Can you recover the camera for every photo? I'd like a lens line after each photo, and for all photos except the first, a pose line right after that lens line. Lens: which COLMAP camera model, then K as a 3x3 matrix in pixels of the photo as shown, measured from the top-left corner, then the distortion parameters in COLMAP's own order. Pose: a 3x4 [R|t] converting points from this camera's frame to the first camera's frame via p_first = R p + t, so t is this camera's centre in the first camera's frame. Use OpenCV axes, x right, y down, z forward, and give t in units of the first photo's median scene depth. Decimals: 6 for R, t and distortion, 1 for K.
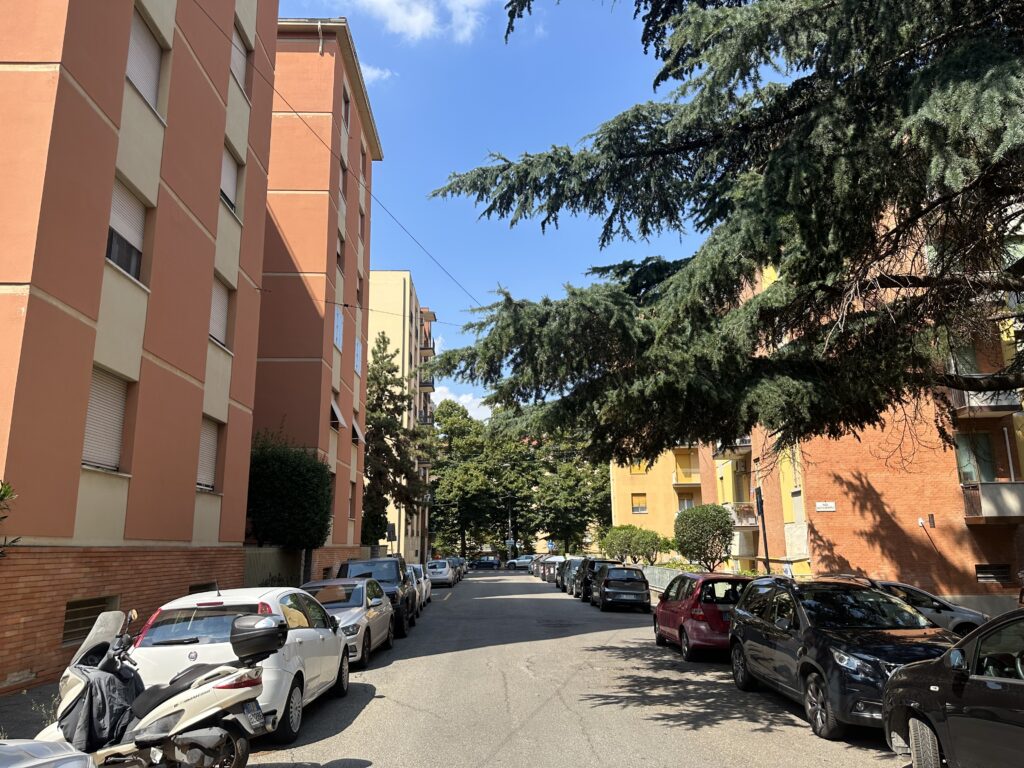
lens RADIAL K [[718.0, 0, 516.2], [0, 718.0, 389.1], [0, 0, 1]] dist [0.032321, -0.032882]
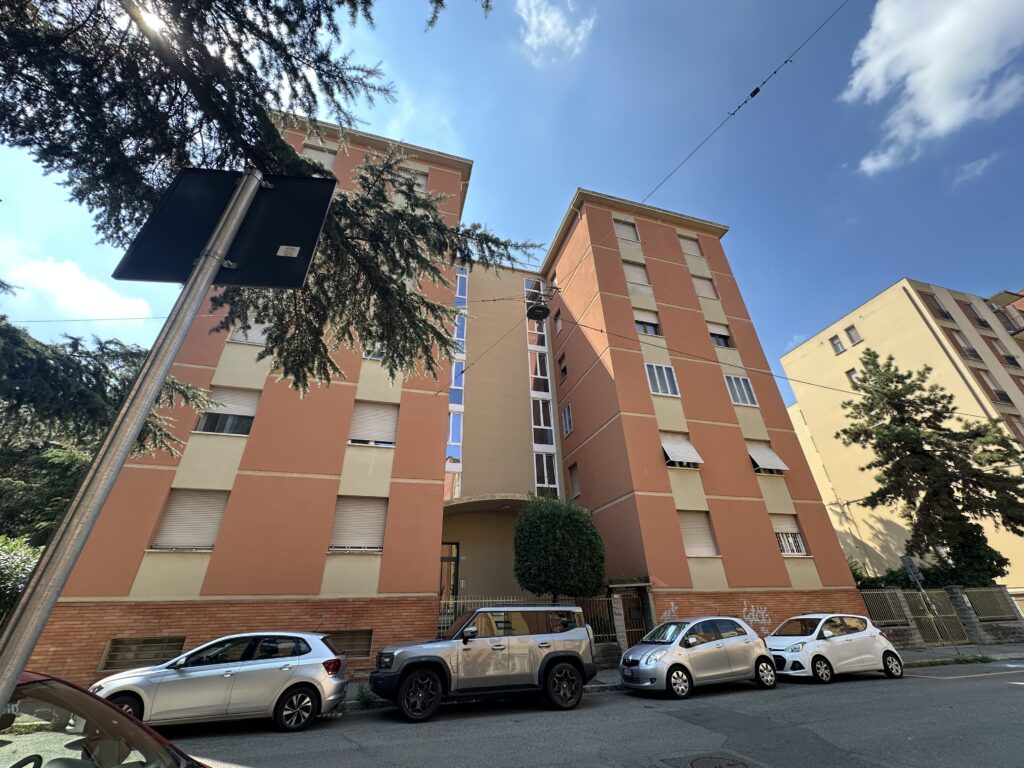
lens RADIAL K [[405.3, 0, 508.9], [0, 405.3, 384.4], [0, 0, 1]] dist [-0.000673, 0.000010]
pose [[0.245798, -0.457884, -0.854357, 0.372133], [0.224138, 0.884358, -0.409478, 0.207085], [0.943051, -0.090845, 0.320003, 0.922434]]
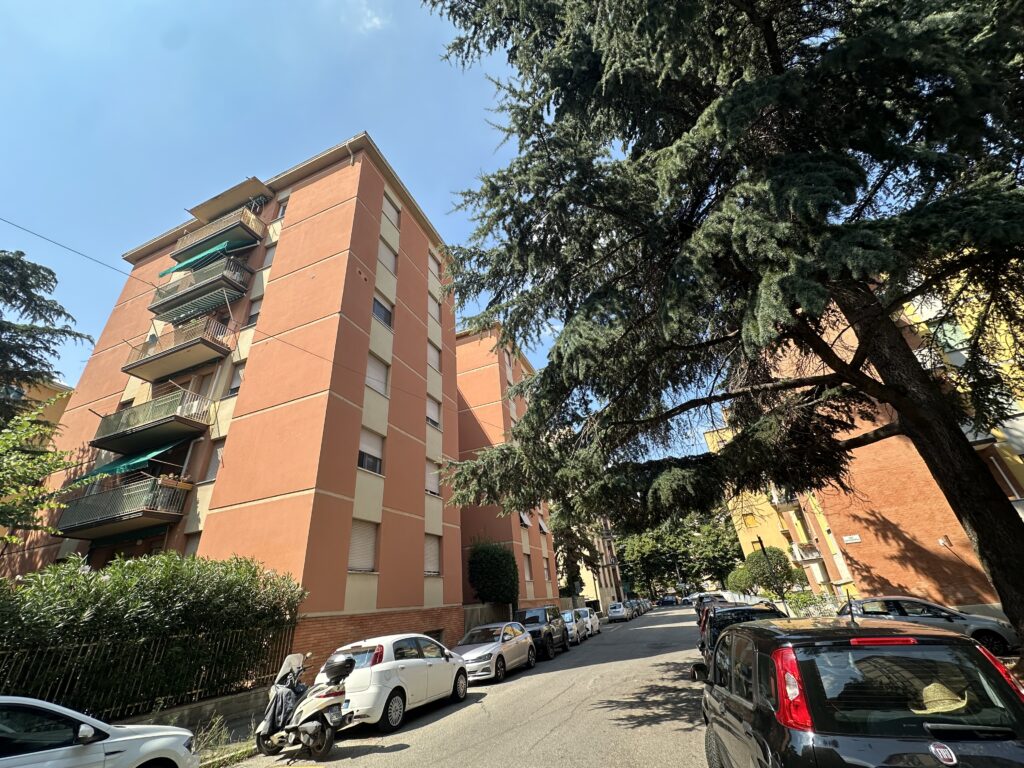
lens RADIAL K [[405.3, 0, 516.0], [0, 405.3, 386.2], [0, 0, 1]] dist [-0.000673, 0.000010]
pose [[0.919570, -0.243579, -0.308320, 0.191505], [0.156488, 0.946788, -0.281253, 0.004083], [0.360421, 0.210384, 0.908755, 0.009711]]
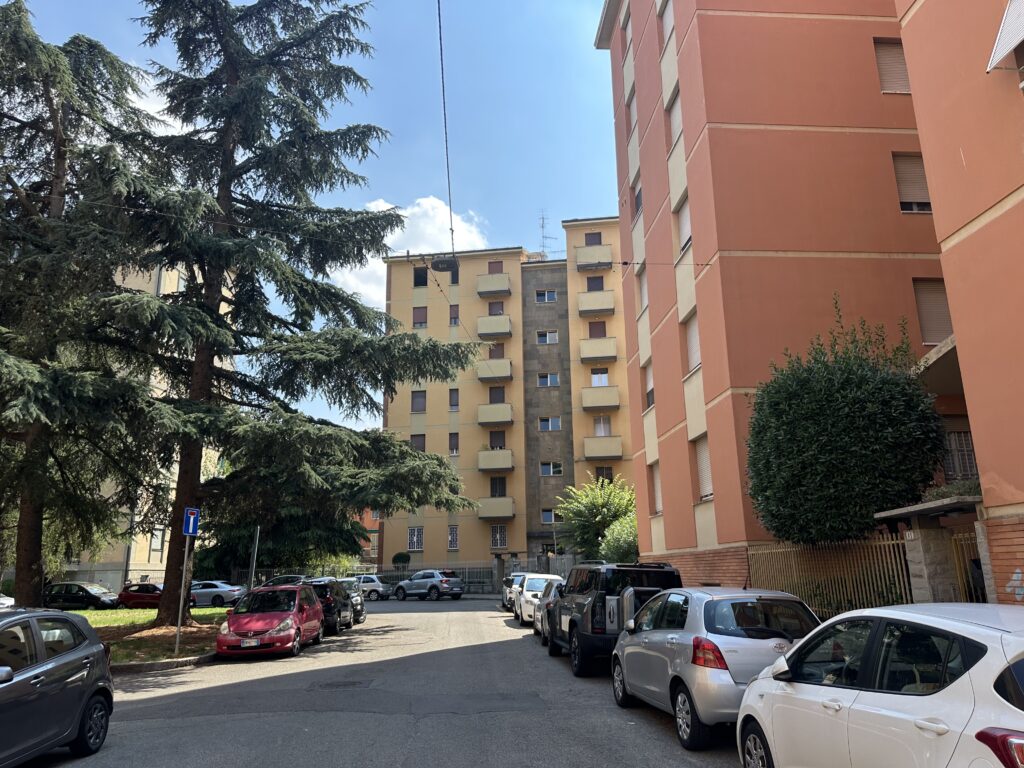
lens RADIAL K [[718.0, 0, 513.1], [0, 718.0, 379.9], [0, 0, 1]] dist [0.032321, -0.032882]
pose [[-0.998743, 0.014328, -0.048038, -0.067499], [0.034839, 0.887423, -0.459637, 0.420918], [0.036044, -0.460733, -0.886807, 1.813955]]
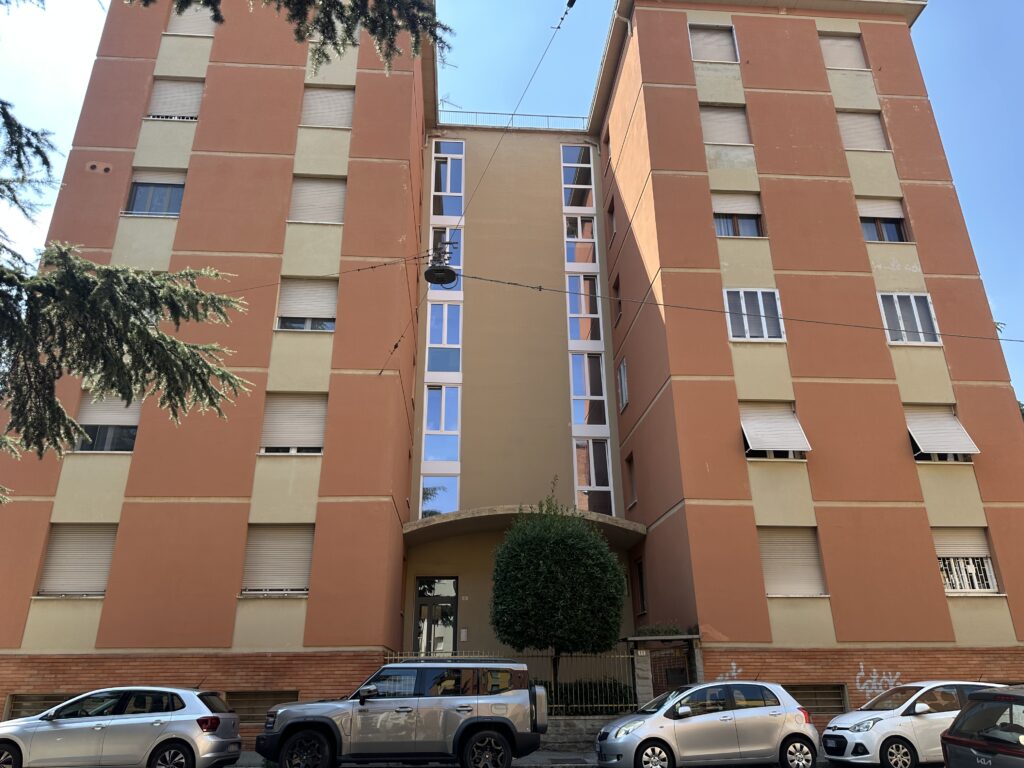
lens RADIAL K [[718.0, 0, 510.1], [0, 718.0, 389.2], [0, 0, 1]] dist [0.032321, -0.032882]
pose [[0.040040, -0.356237, -0.933537, 0.566009], [0.221832, 0.914140, -0.339321, 0.257449], [0.974263, -0.193502, 0.115627, 1.105016]]
